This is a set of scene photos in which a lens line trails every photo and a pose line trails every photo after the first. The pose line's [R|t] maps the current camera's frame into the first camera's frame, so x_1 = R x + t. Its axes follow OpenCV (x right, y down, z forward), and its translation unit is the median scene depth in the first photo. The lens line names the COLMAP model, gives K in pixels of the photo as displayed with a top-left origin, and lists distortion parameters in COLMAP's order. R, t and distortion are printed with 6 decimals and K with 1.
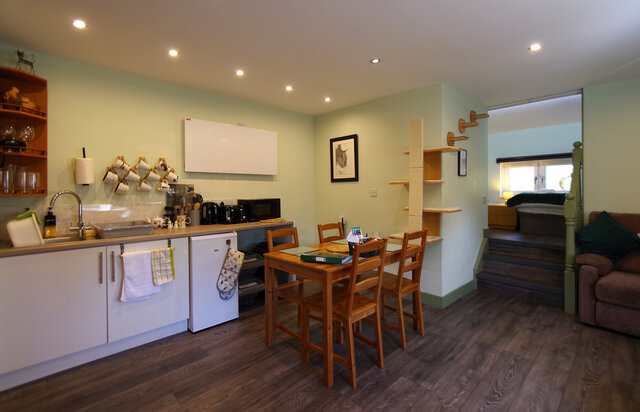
lens RADIAL K [[285.7, 0, 319.1], [0, 285.7, 195.6], [0, 0, 1]] dist [-0.000765, -0.000366]
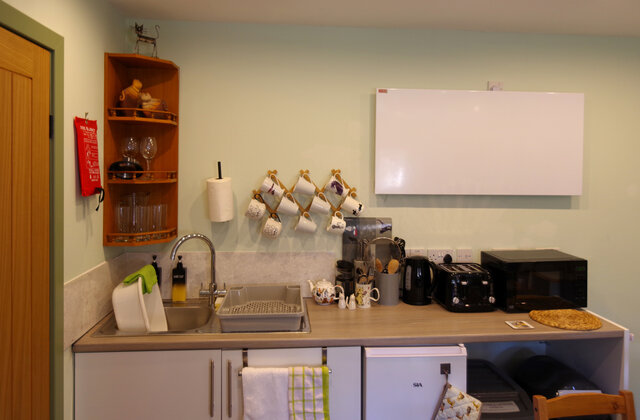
lens RADIAL K [[528.5, 0, 285.1], [0, 528.5, 209.5], [0, 0, 1]] dist [0.013584, 0.001546]
pose [[0.786612, 0.022158, -0.617050, -0.013609], [-0.019945, 0.999746, 0.010475, -0.070519], [0.617125, 0.004068, 0.786854, 0.175375]]
